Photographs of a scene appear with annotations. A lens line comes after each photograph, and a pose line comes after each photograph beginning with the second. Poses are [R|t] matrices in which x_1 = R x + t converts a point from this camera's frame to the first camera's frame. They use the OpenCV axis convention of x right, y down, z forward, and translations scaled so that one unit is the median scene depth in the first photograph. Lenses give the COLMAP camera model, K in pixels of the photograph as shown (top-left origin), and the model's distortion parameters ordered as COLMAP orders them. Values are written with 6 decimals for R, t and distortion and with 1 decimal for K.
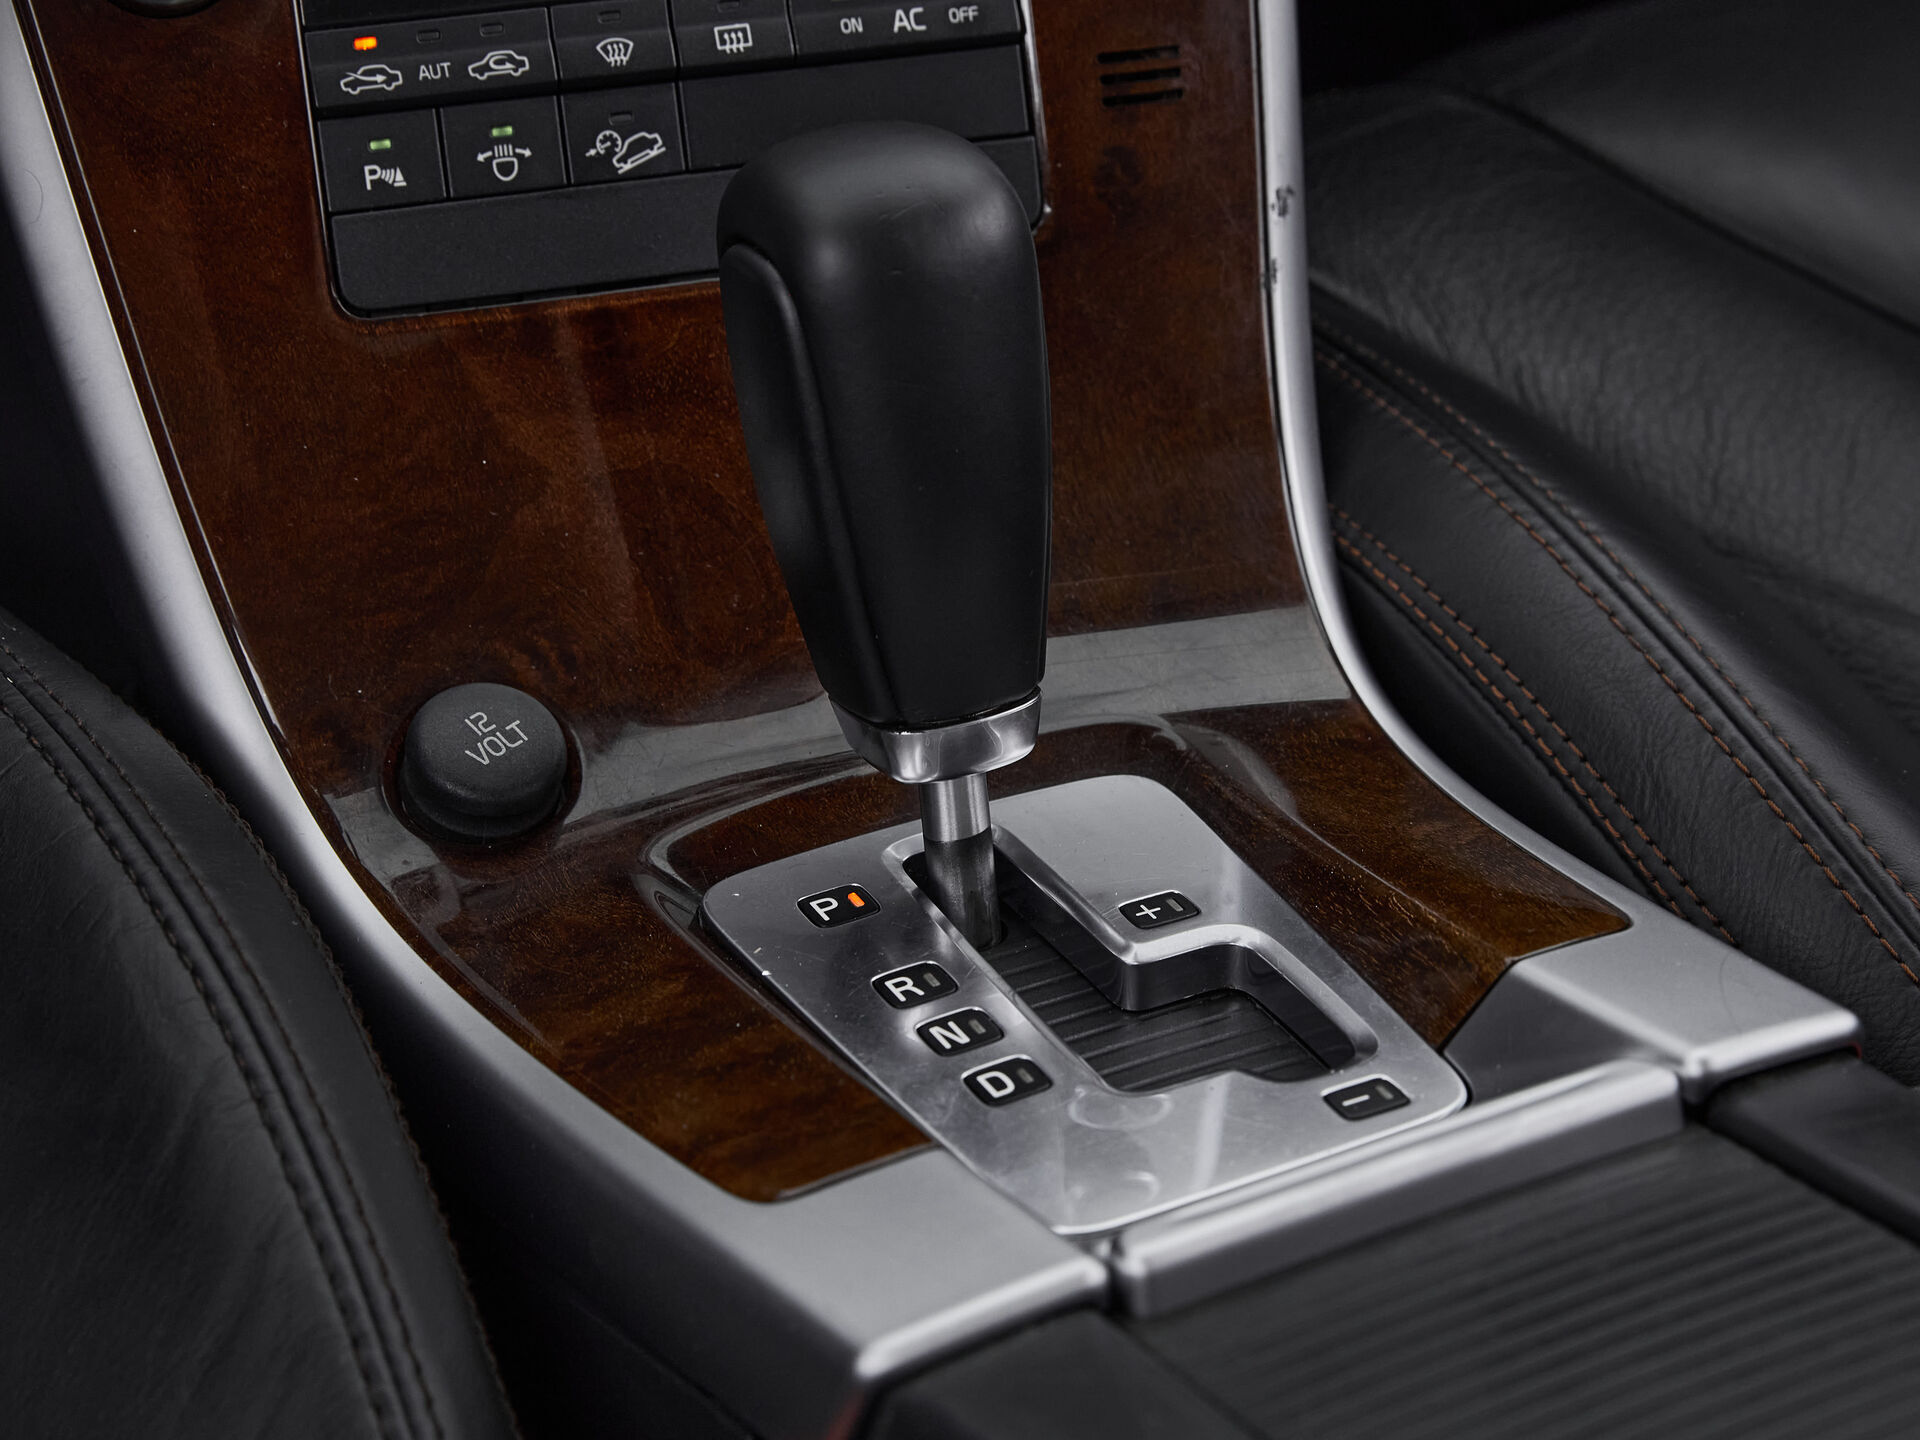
lens RADIAL K [[4188.9, 0, 960.0], [0, 4188.9, 720.0], [0, 0, 1]] dist [-0.051506, -0.040571]
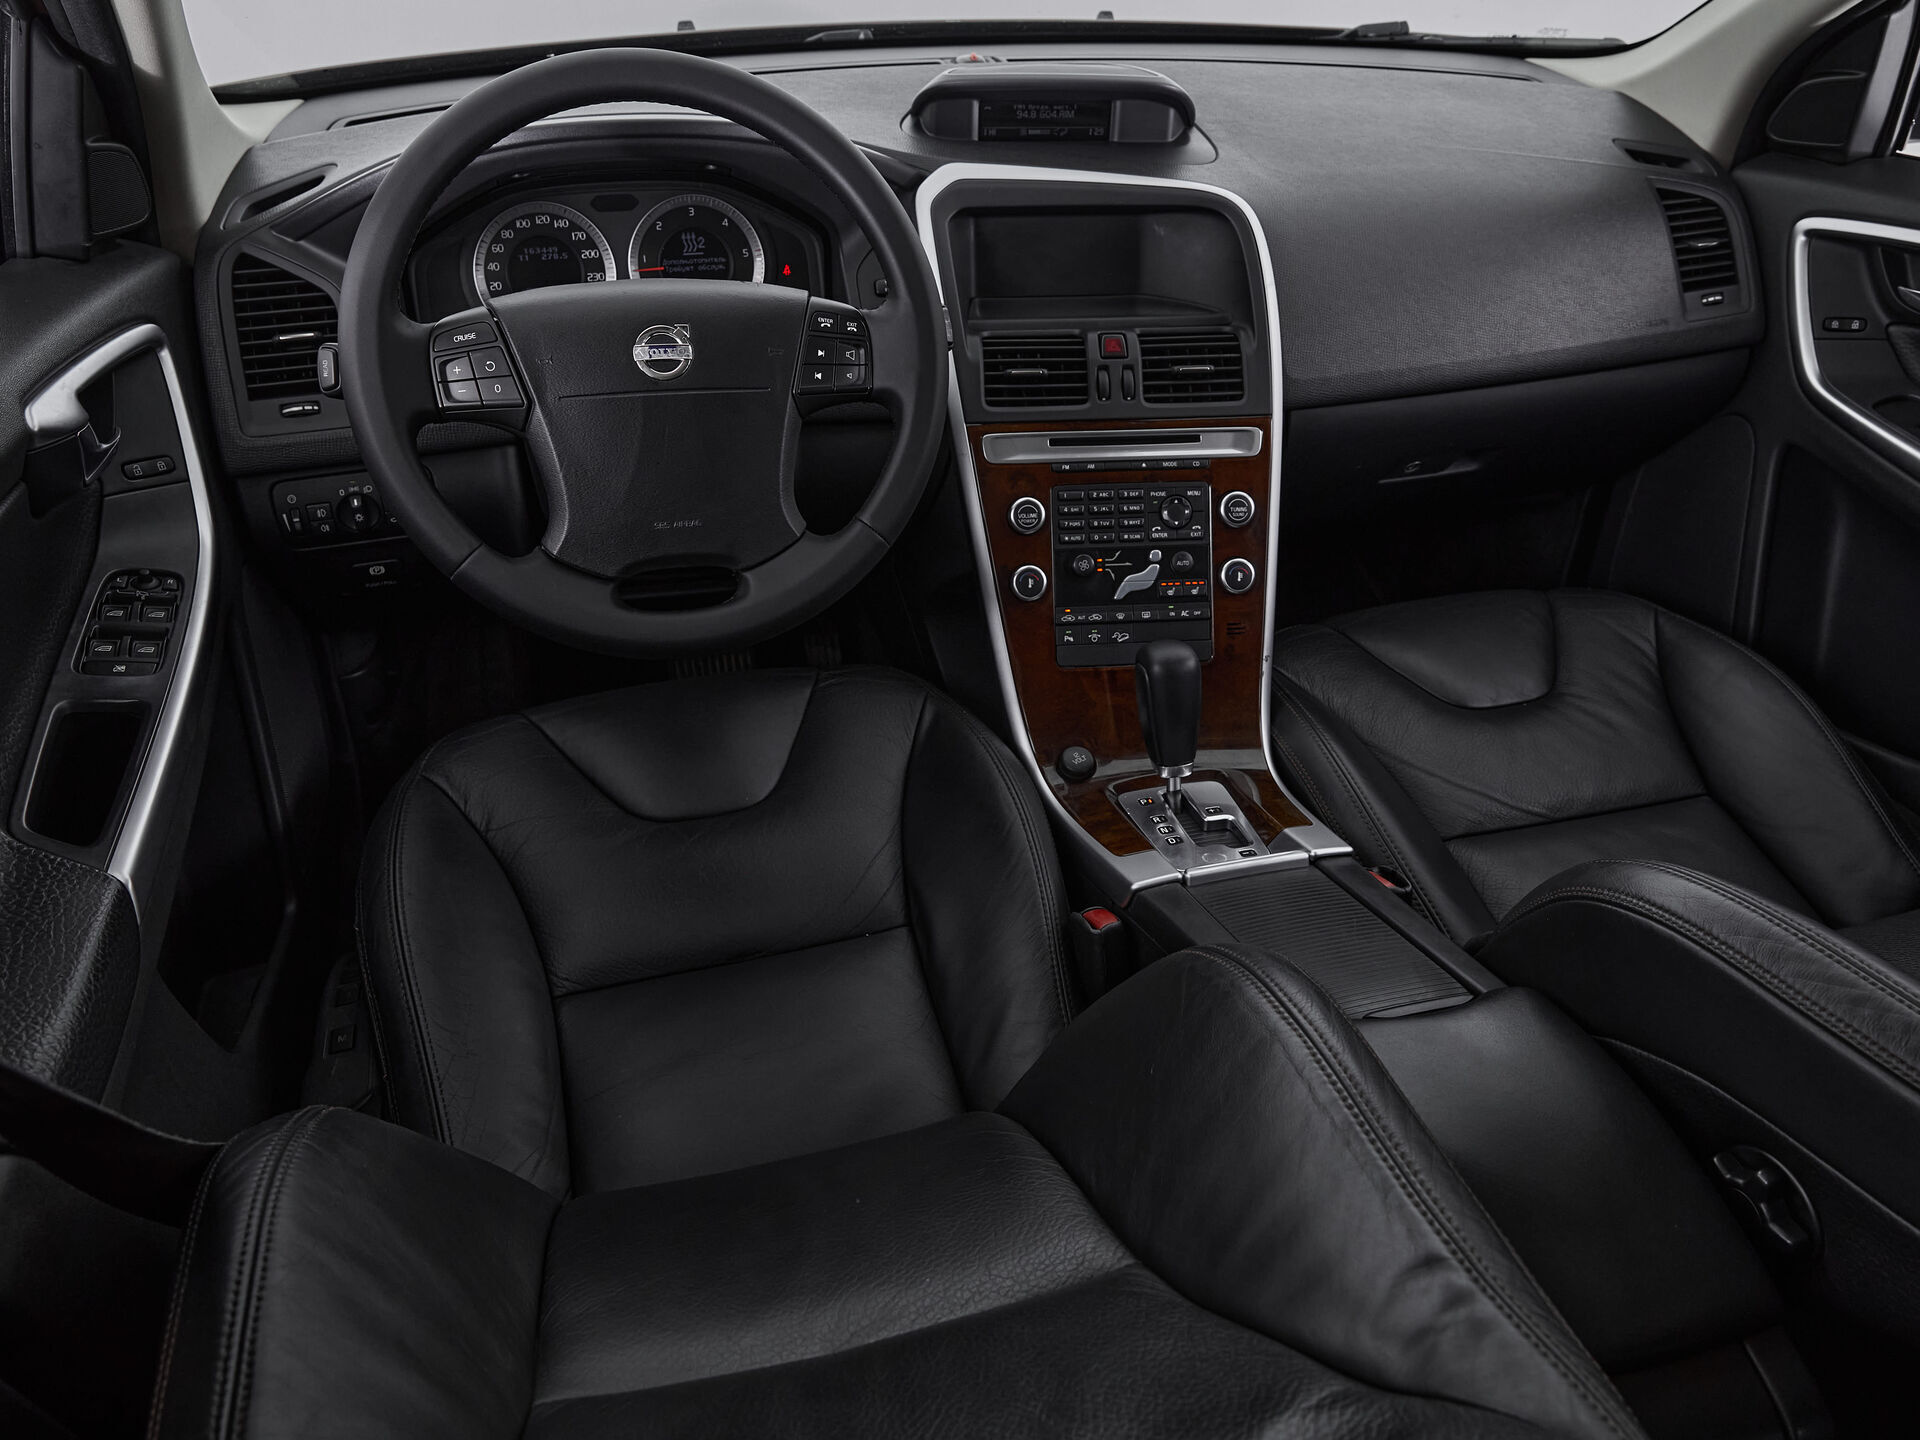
lens RADIAL K [[1453.8, 0, 960.0], [0, 1453.8, 720.0], [0, 0, 1]] dist [-0.004195, -0.005390]
pose [[0.972116, 0.102928, -0.210703, 0.102743], [-0.106556, 0.994289, -0.005909, -0.015433], [0.208891, 0.028196, 0.977532, -0.657534]]
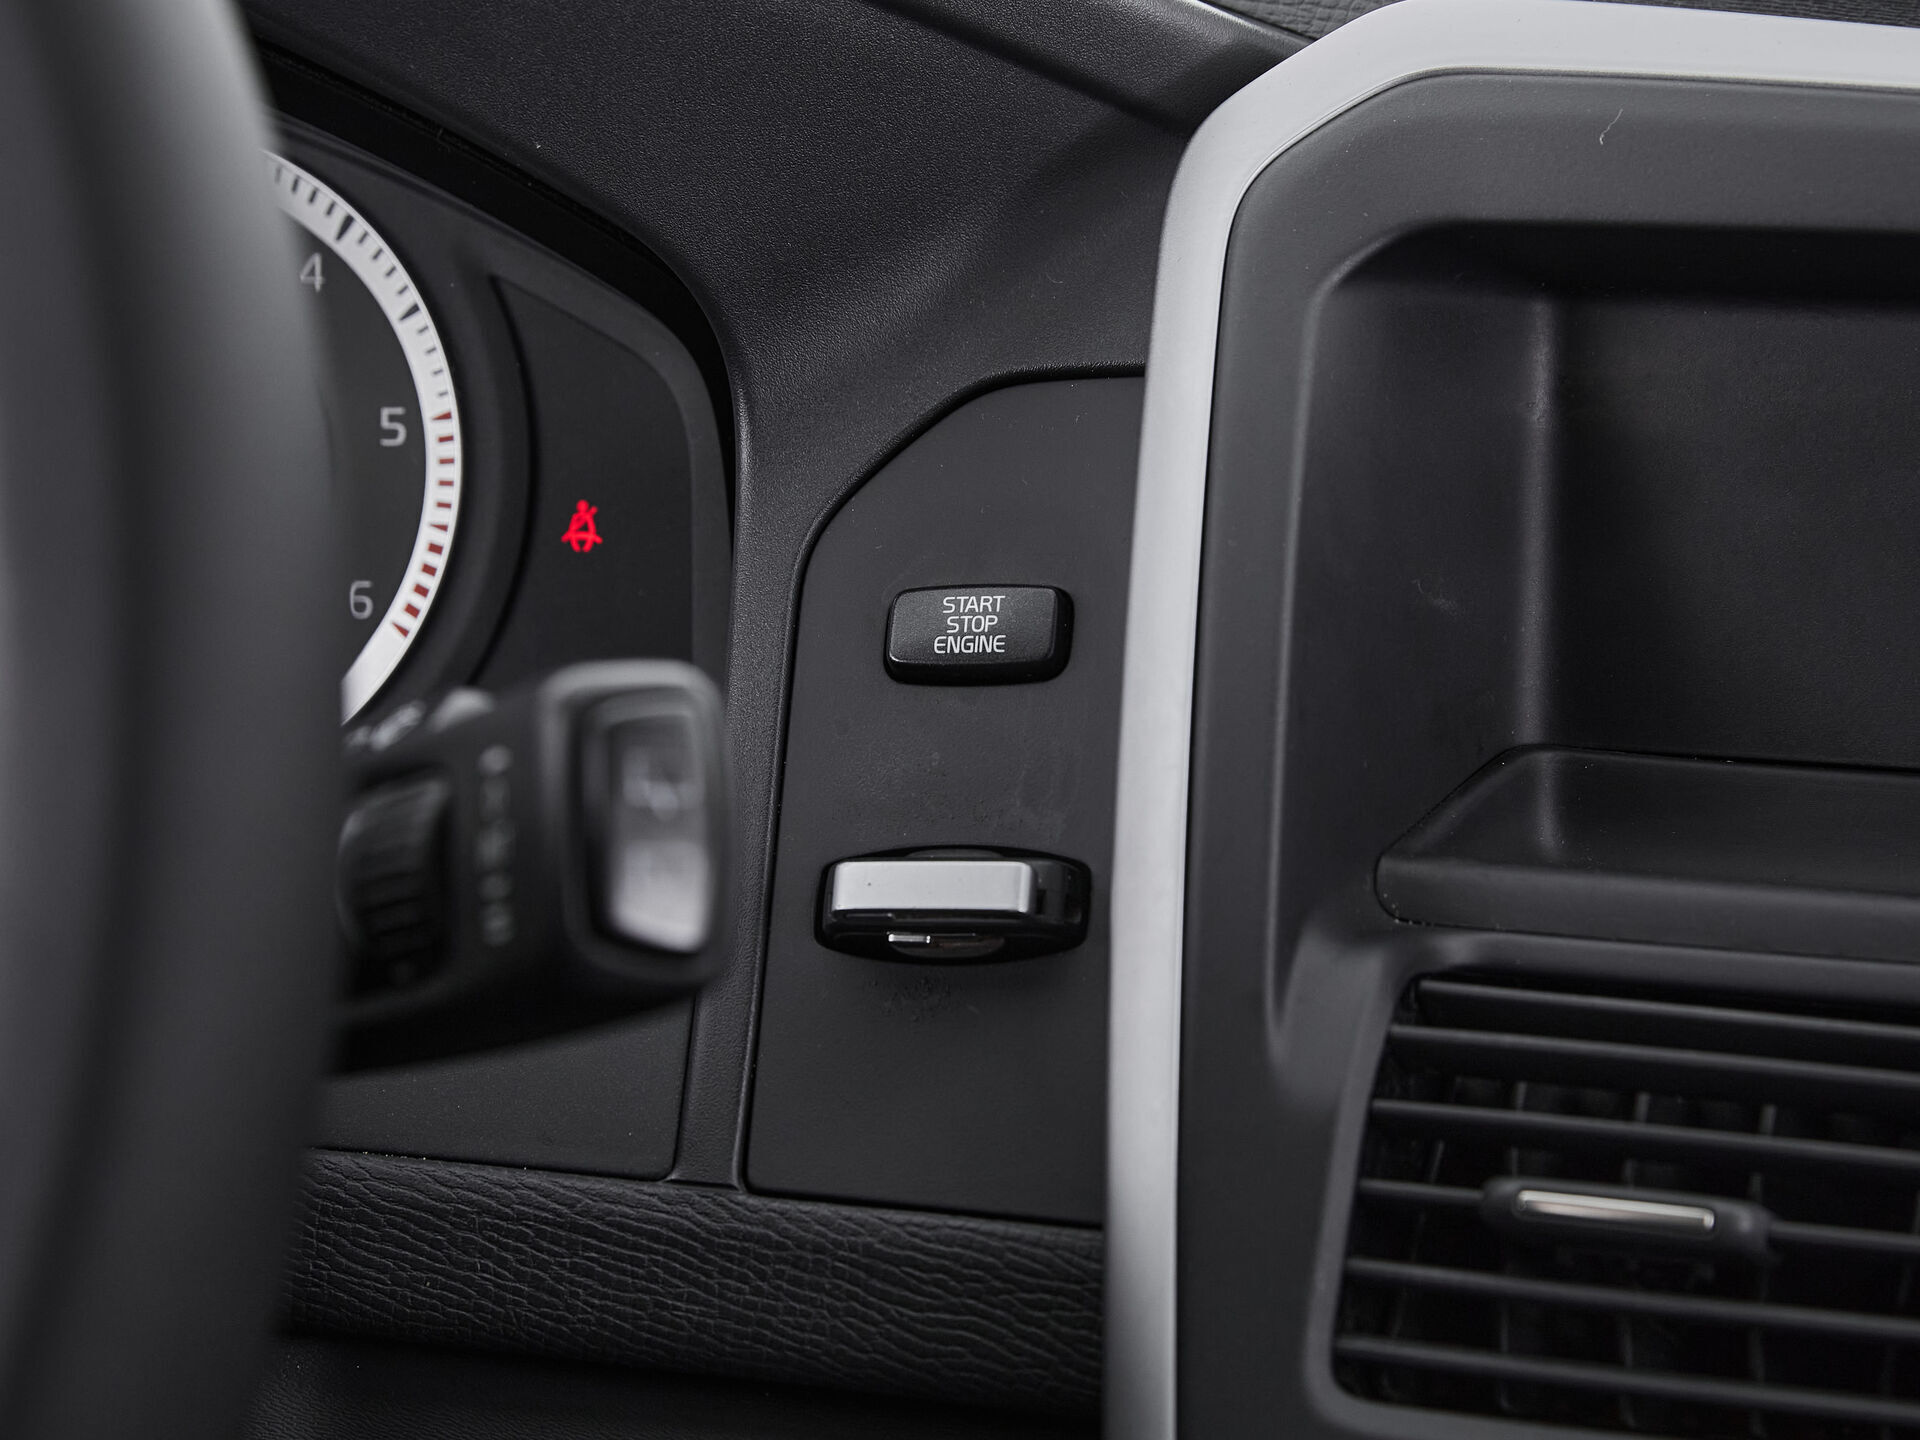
lens RADIAL K [[4188.9, 0, 960.0], [0, 4188.9, 720.0], [0, 0, 1]] dist [-0.051506, -0.040571]
pose [[0.786417, 0.103485, -0.608965, 0.129370], [-0.297253, 0.927608, -0.226239, -0.310462], [0.541469, 0.358935, 0.760248, 0.329758]]
